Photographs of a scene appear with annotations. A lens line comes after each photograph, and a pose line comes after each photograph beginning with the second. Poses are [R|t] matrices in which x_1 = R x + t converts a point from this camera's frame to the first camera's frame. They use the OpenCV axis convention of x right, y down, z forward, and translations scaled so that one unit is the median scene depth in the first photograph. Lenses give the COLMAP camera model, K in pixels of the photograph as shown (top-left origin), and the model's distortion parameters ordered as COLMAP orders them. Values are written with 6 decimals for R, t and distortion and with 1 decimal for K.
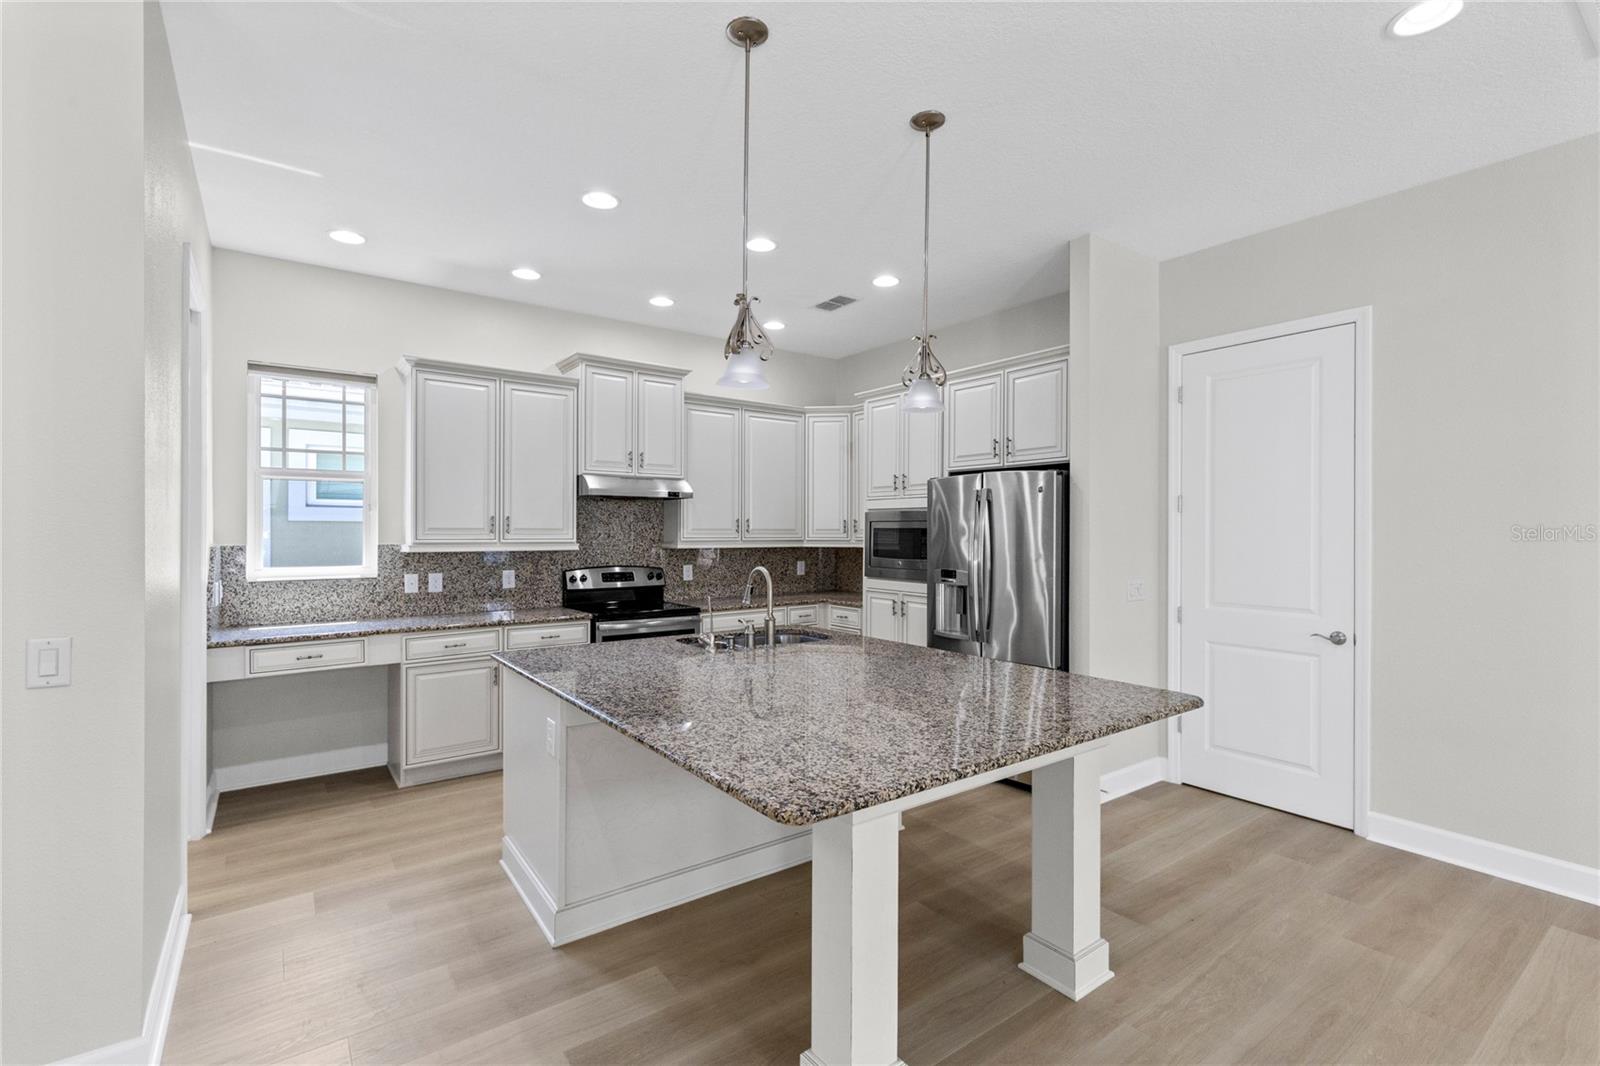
lens RADIAL K [[721.7, 0, 800.0], [0, 721.7, 533.0], [0, 0, 1]] dist [0.004407, 0.000010]
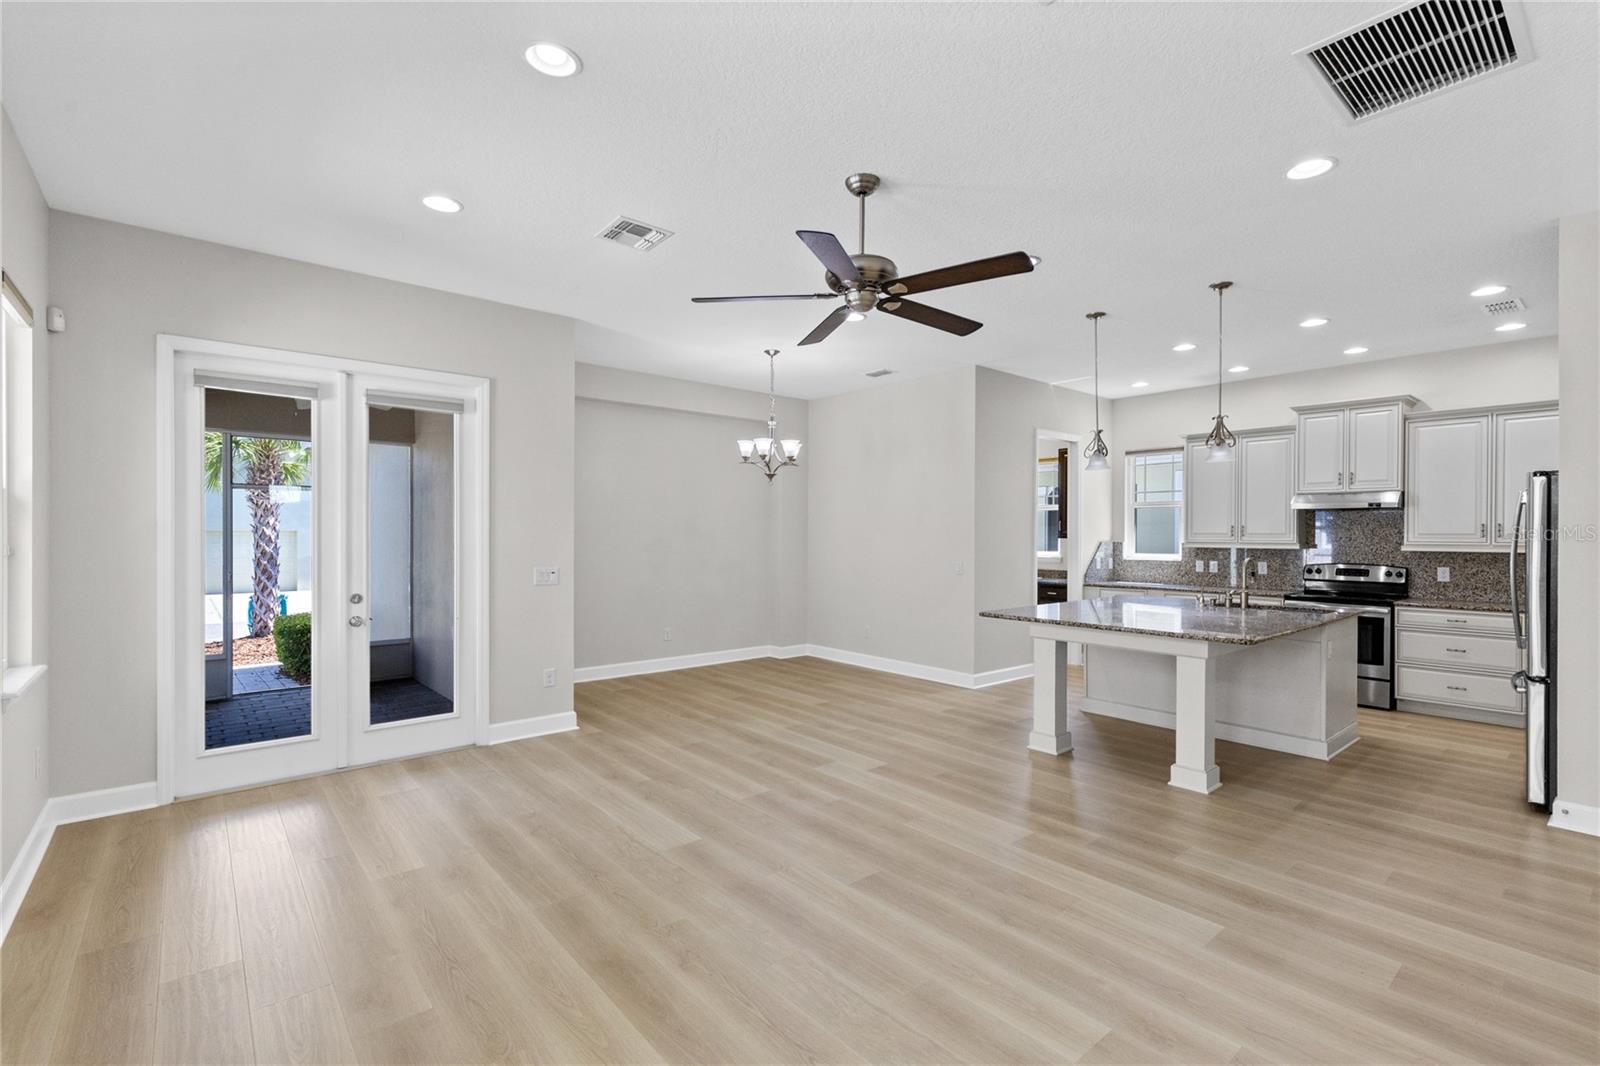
lens RADIAL K [[719.8, 0, 800.8], [0, 719.8, 538.3], [0, 0, 1]] dist [0.003949, -0.000525]
pose [[0.069627, 0.005172, -0.997560, 1.067830], [-0.006748, 0.999966, 0.004714, 0.003389], [0.997550, 0.006404, 0.069659, -0.042588]]
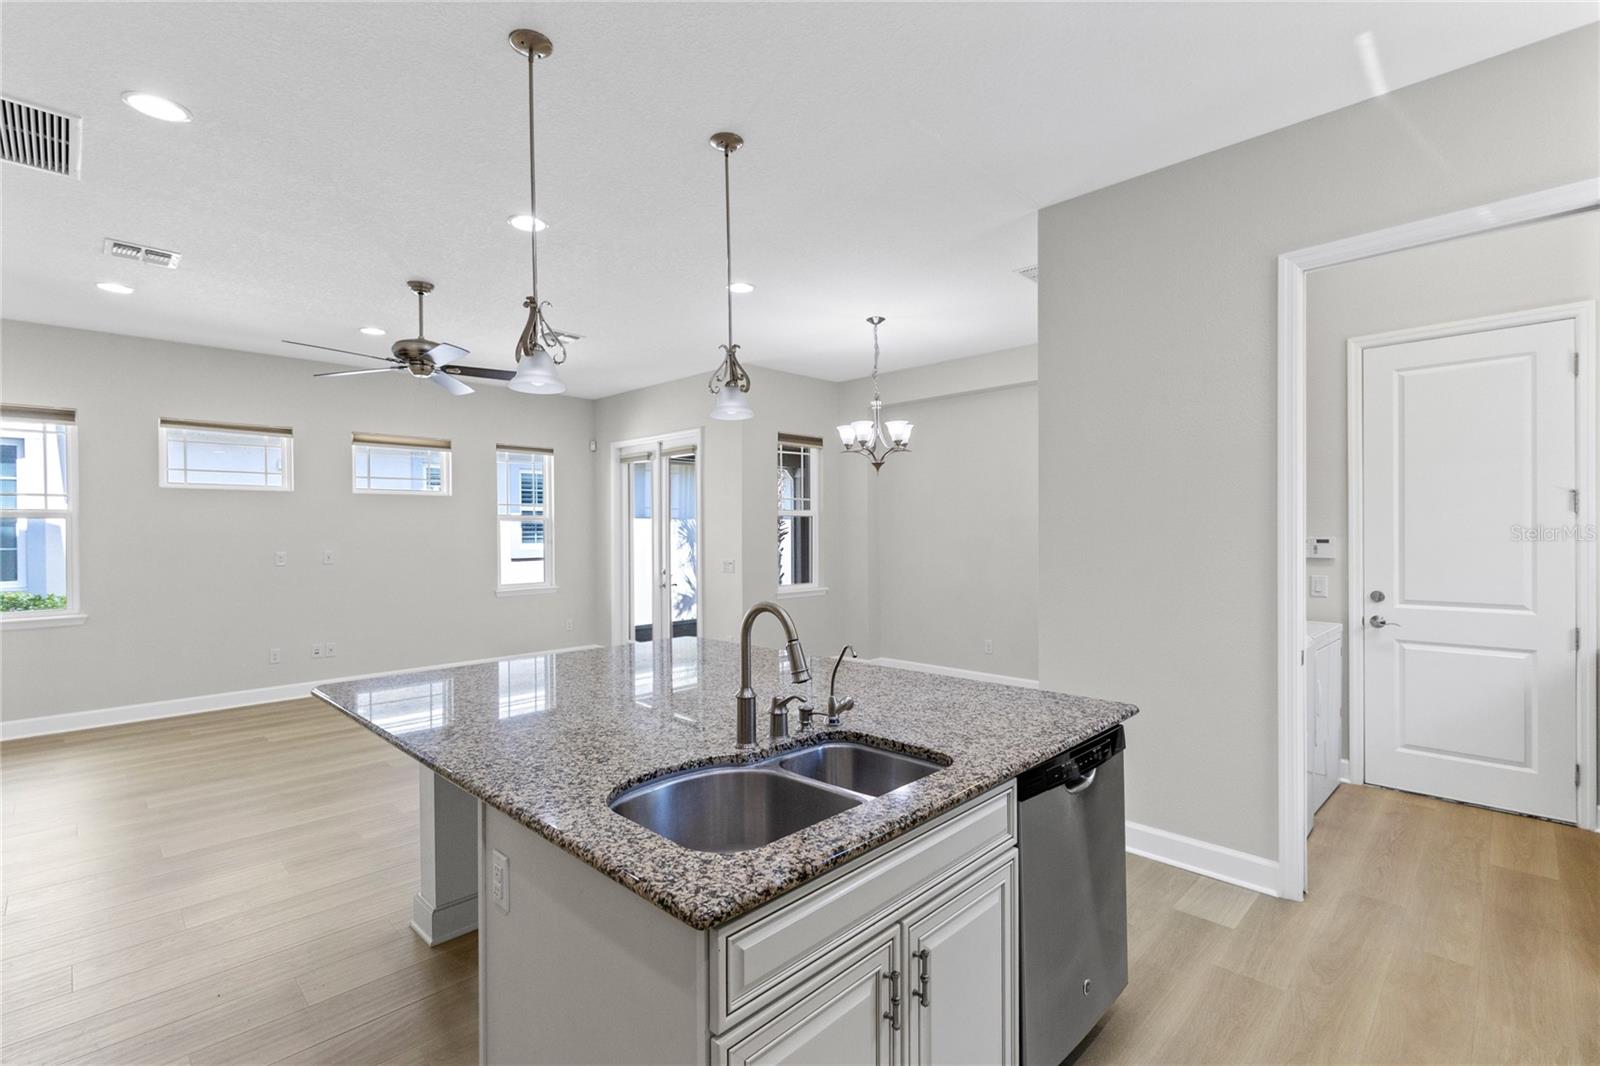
lens RADIAL K [[719.8, 0, 800.8], [0, 719.8, 538.3], [0, 0, 1]] dist [0.003949, -0.000525]
pose [[-0.987161, 0.007011, -0.159573, -0.002949], [0.005046, 0.999906, 0.012716, -0.004328], [0.159648, 0.011748, -0.987104, 1.147251]]
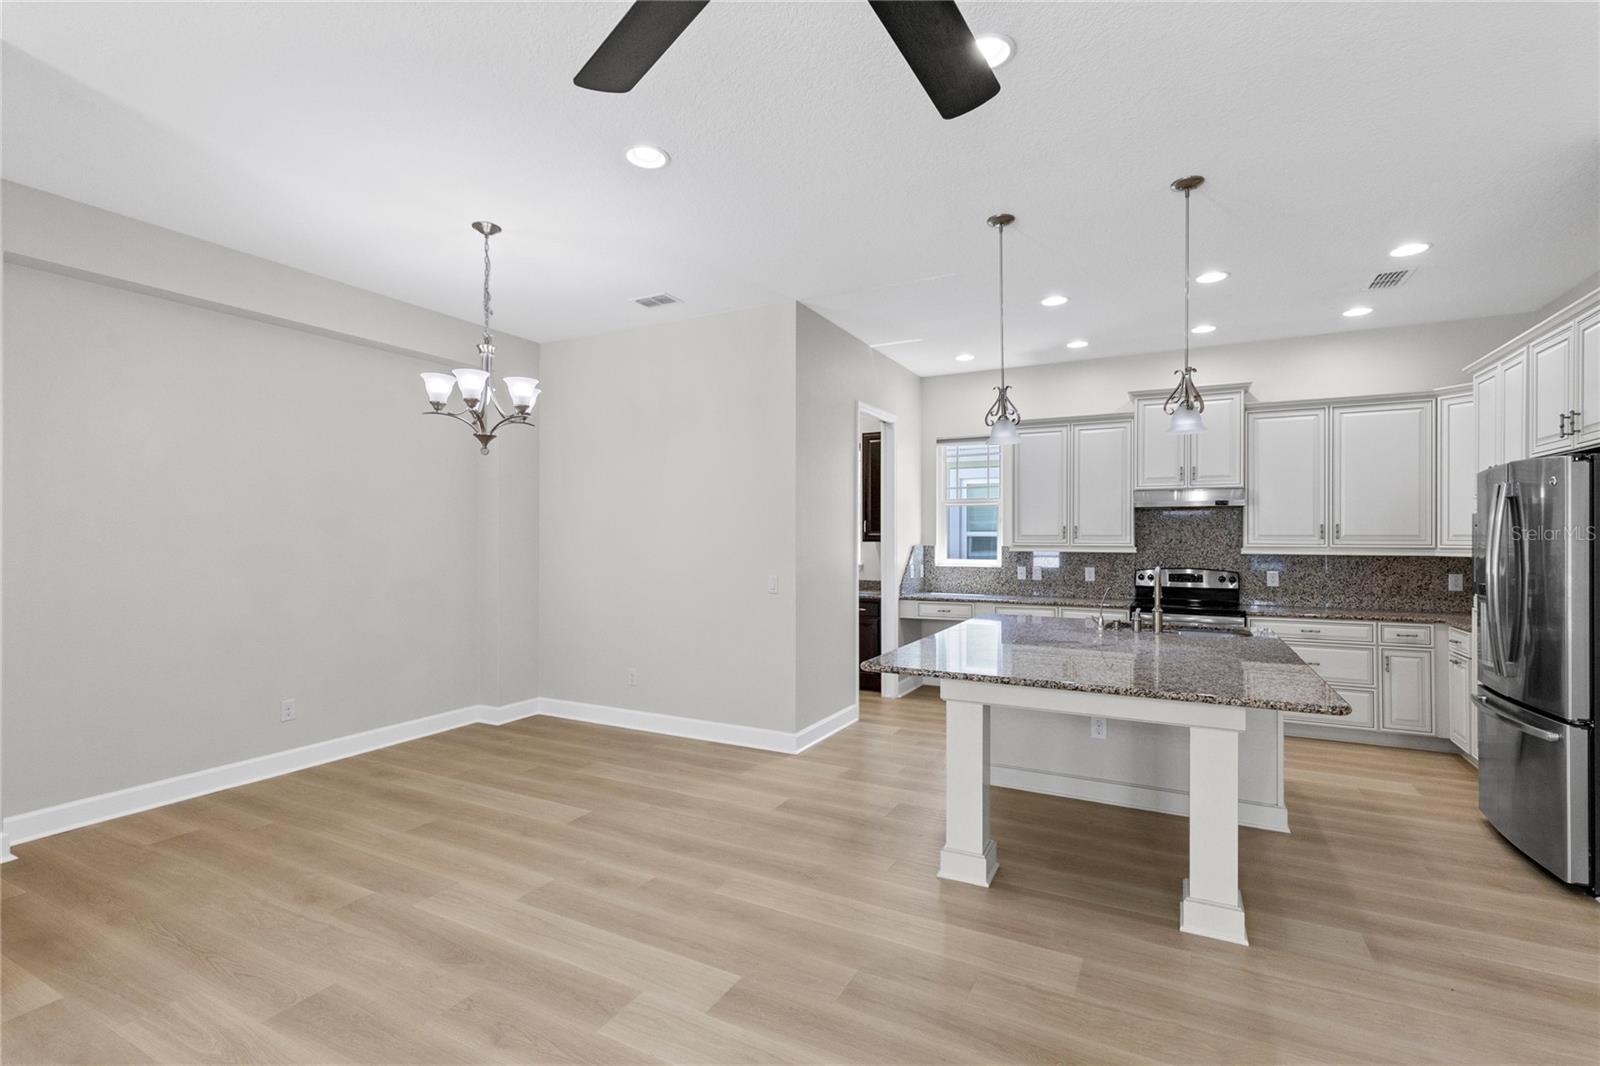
lens RADIAL K [[724.1, 0, 802.4], [0, 724.1, 536.1], [0, 0, 1]] dist [0.005685, 0.000245]
pose [[0.442296, -0.001785, -0.896867, 0.577965], [-0.003055, 0.999989, -0.003497, 0.001893], [0.896864, 0.004287, 0.442286, -0.044782]]
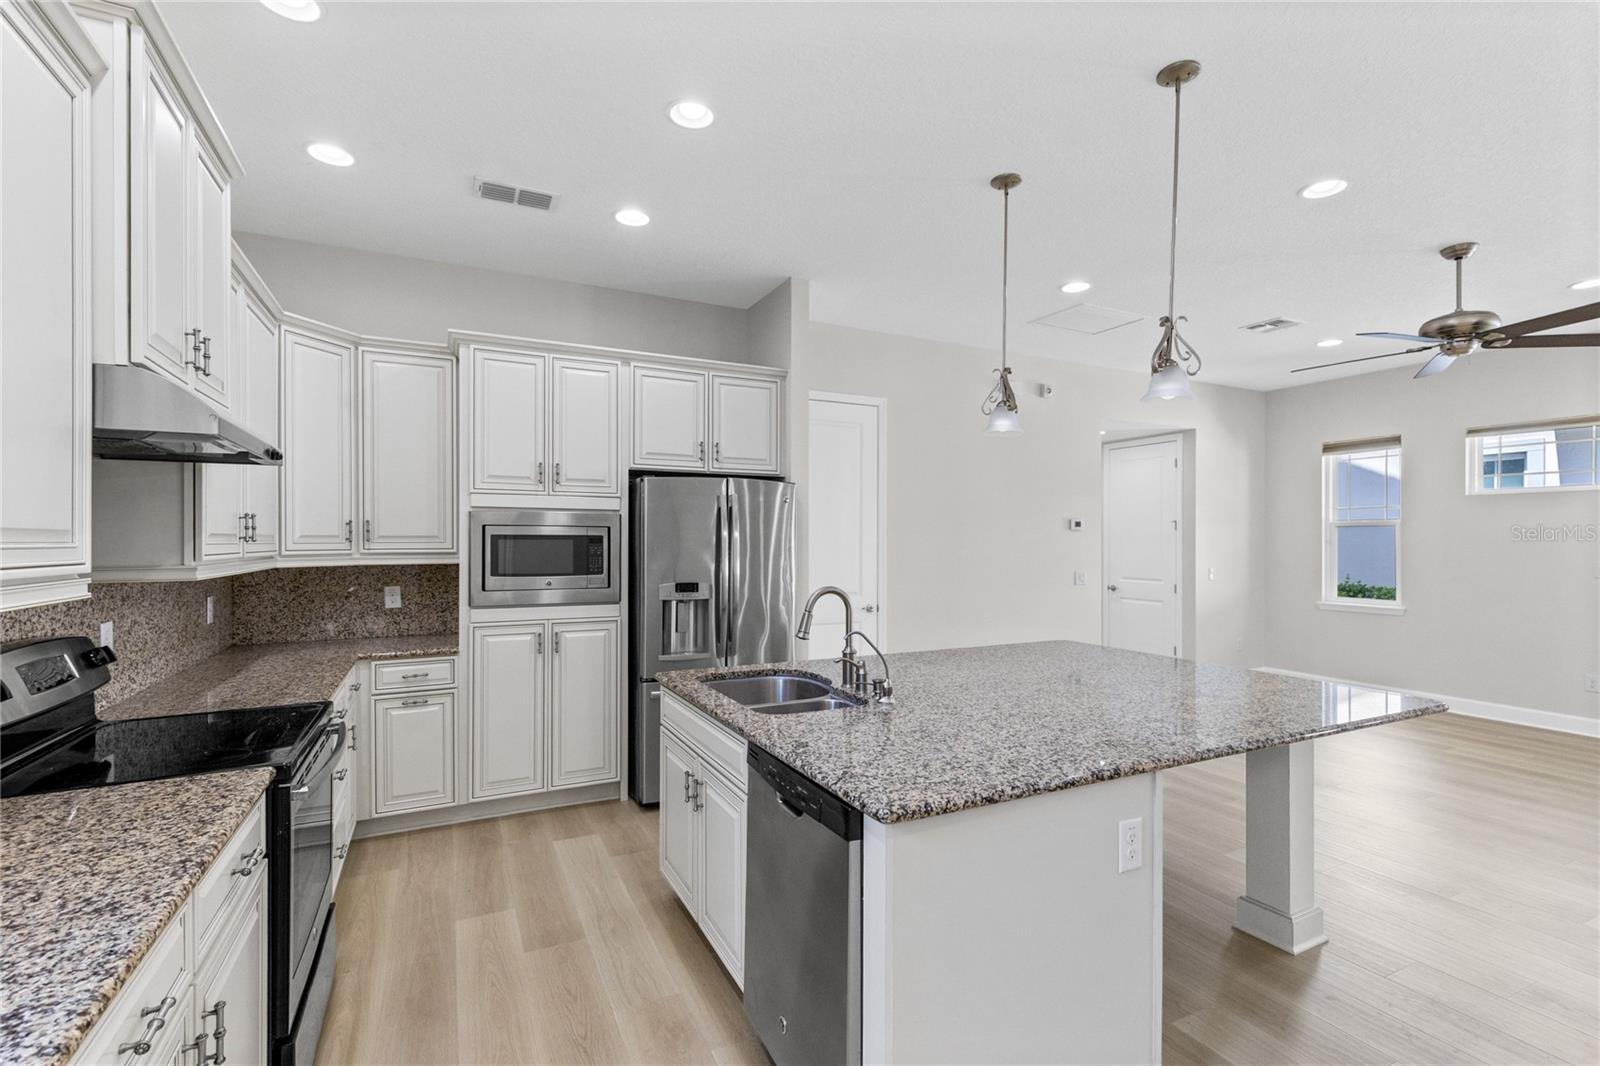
lens RADIAL K [[719.8, 0, 800.8], [0, 719.8, 538.3], [0, 0, 1]] dist [0.003949, -0.000525]
pose [[0.170570, 0.000984, 0.985345, -0.610293], [0.001851, 0.999997, -0.001319, -0.002367], [-0.985344, 0.002049, 0.170568, 0.685859]]
